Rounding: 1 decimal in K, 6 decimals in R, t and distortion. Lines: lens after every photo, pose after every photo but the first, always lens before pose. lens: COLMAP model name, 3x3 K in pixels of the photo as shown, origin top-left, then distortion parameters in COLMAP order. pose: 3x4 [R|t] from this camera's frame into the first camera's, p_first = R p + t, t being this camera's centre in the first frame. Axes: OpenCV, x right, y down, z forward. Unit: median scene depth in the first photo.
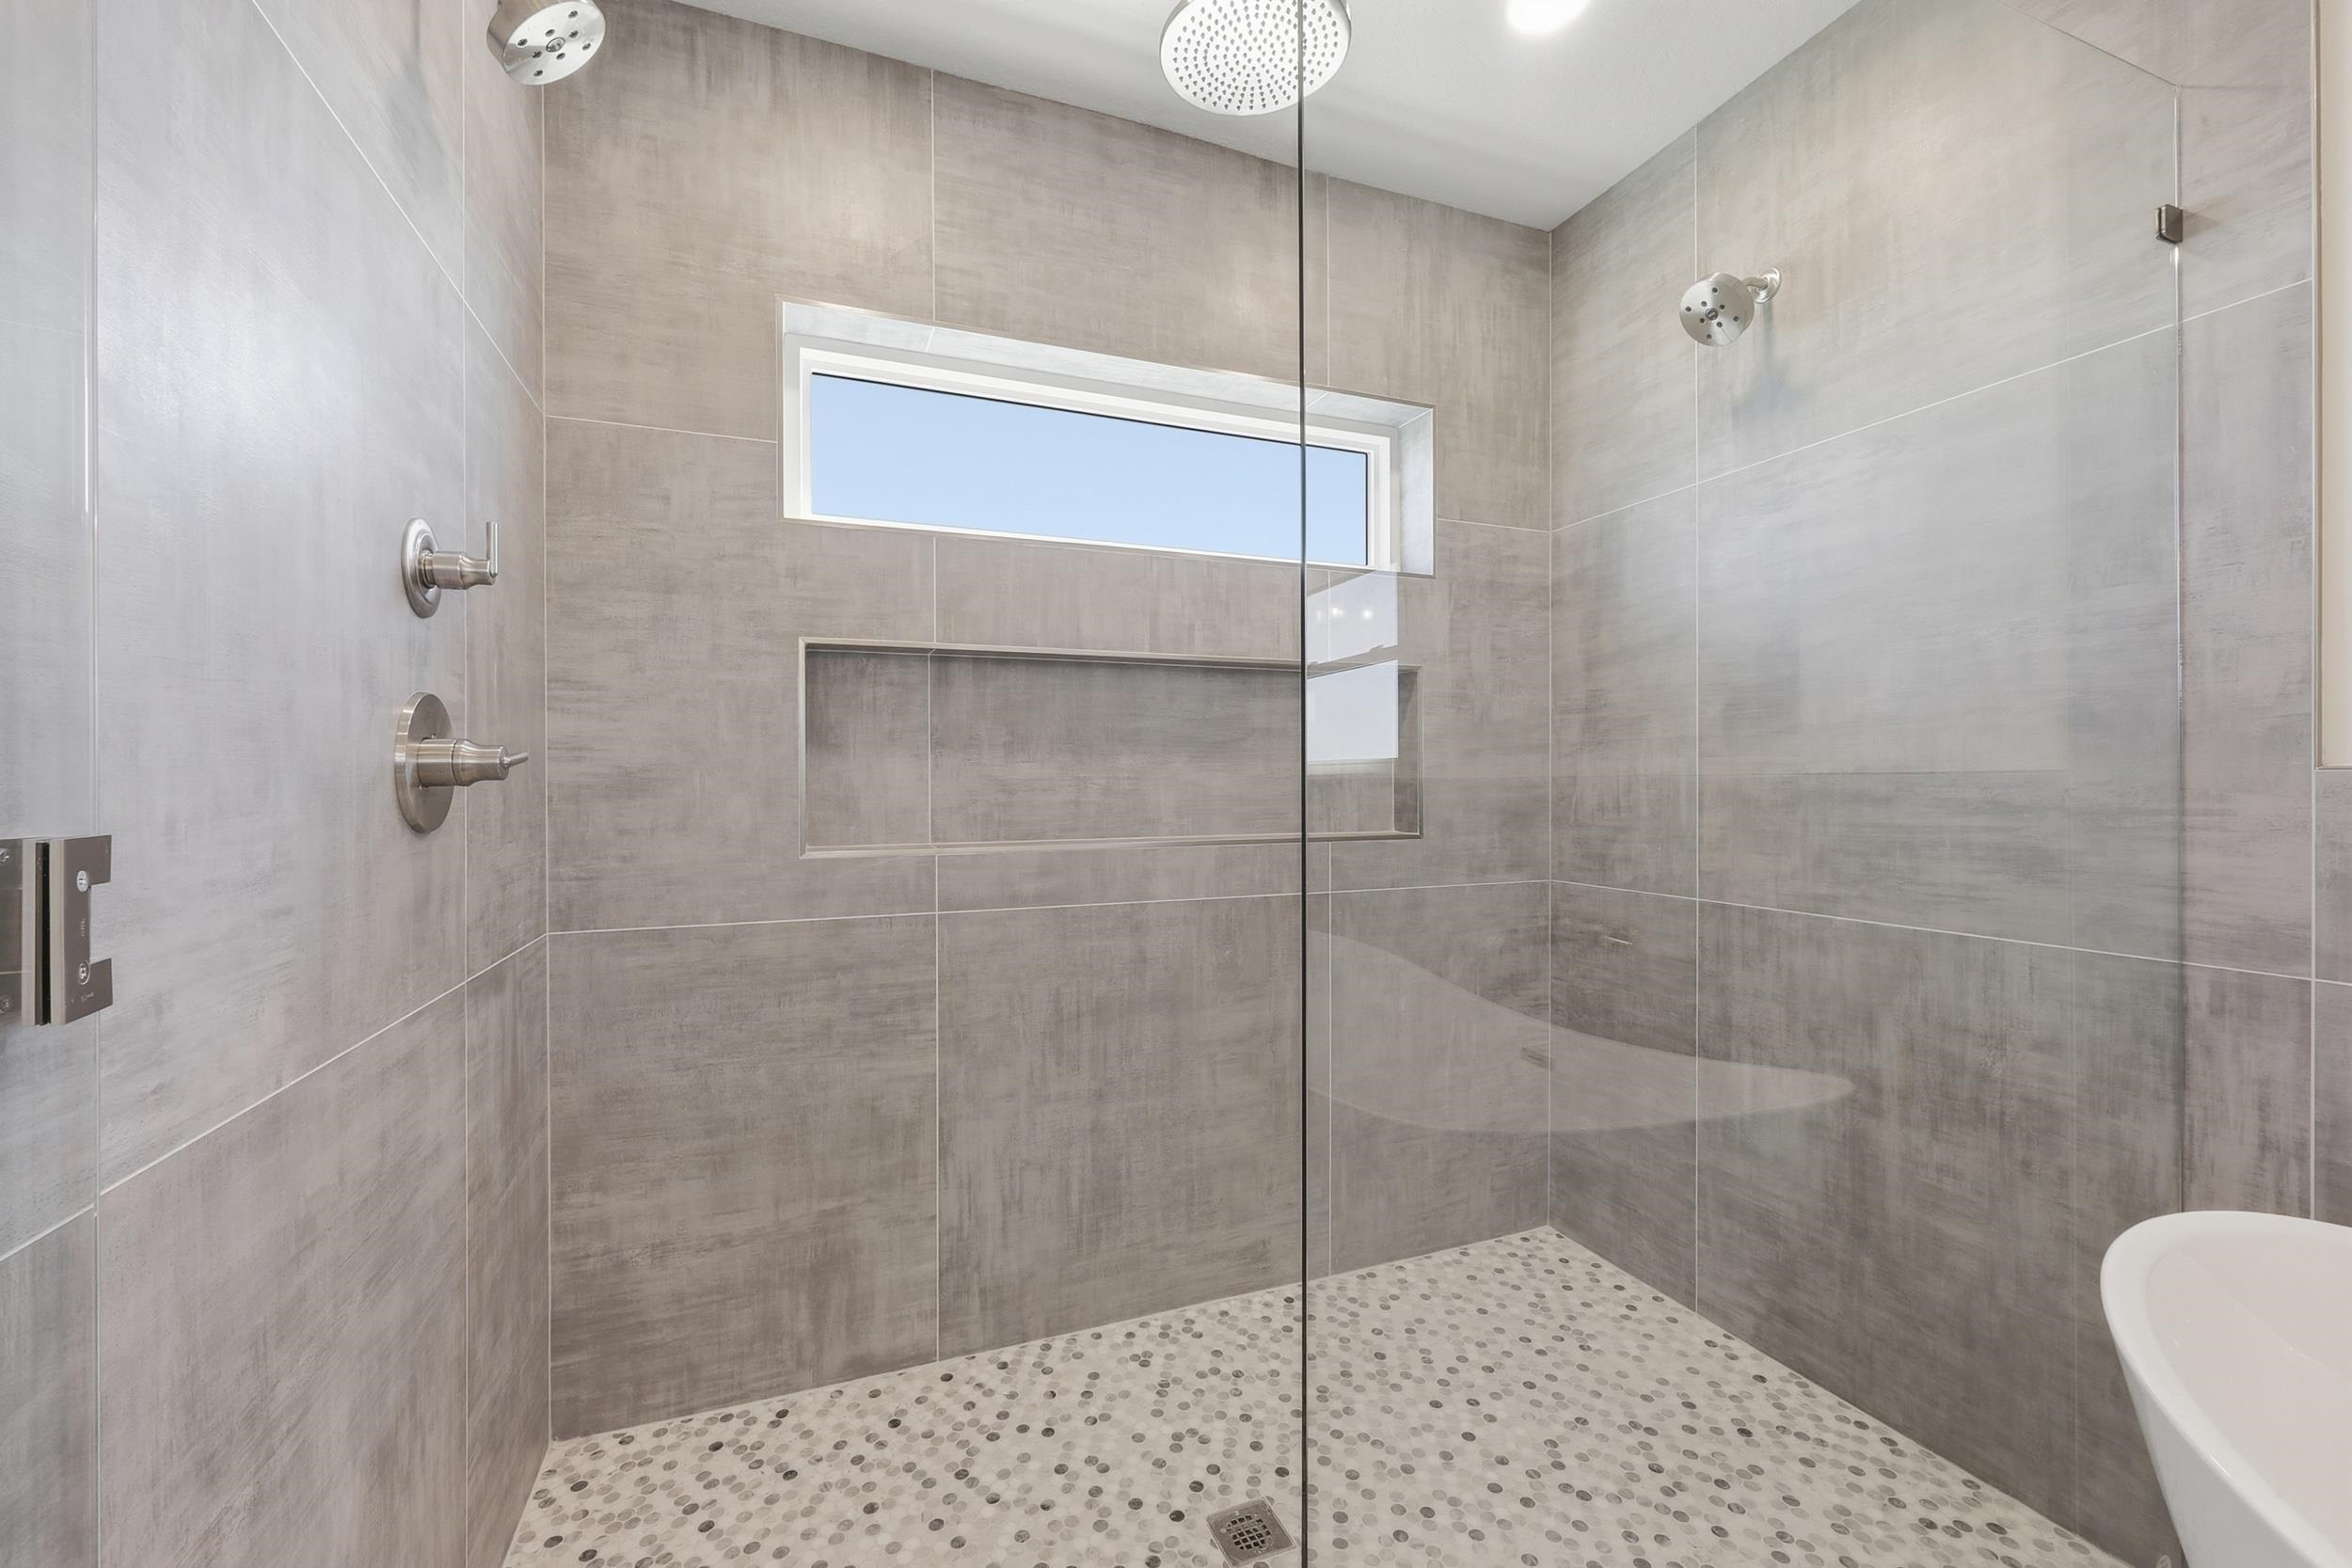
lens RADIAL K [[945.0, 0, 1172.2], [0, 945.0, 780.3], [0, 0, 1]] dist [-0.001657, -0.000668]
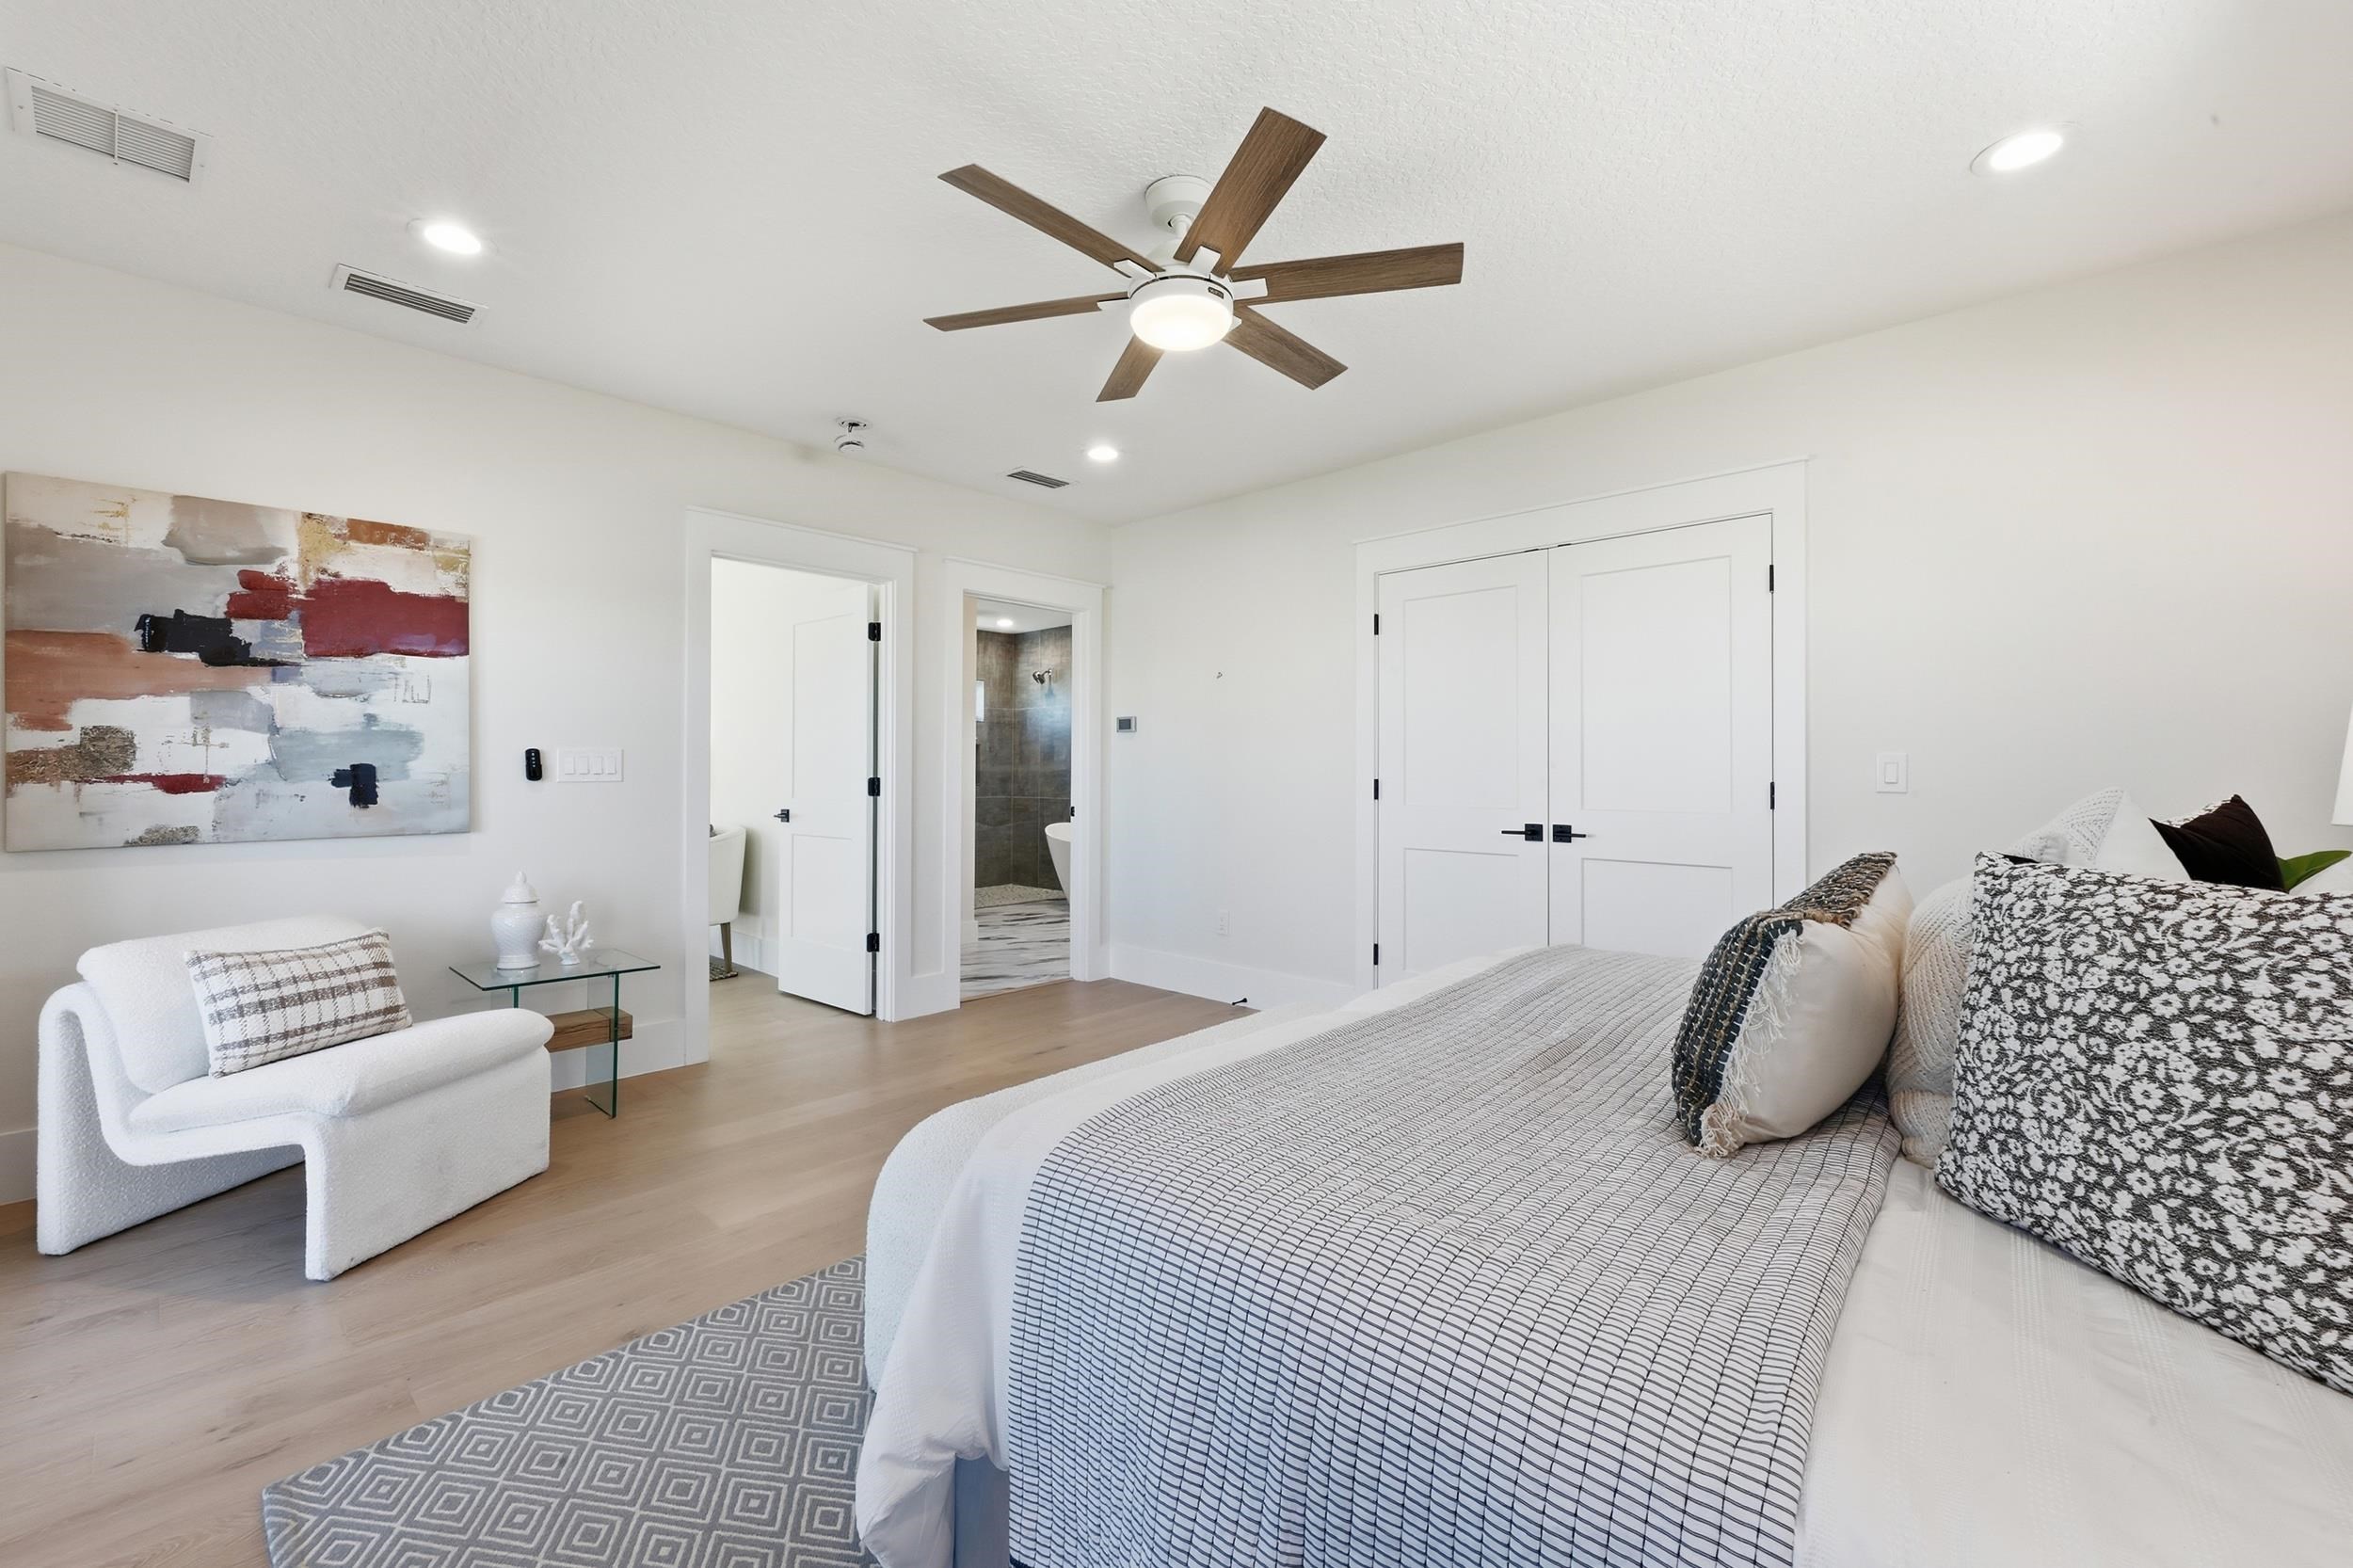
lens RADIAL K [[945.5, 0, 1159.3], [0, 945.5, 771.4], [0, 0, 1]] dist [-0.001657, -0.000668]
pose [[0.908575, 0.004007, 0.417702, -0.756303], [-0.005634, 0.999981, 0.002663, -0.015375], [-0.417684, -0.004773, 0.908580, -3.092436]]
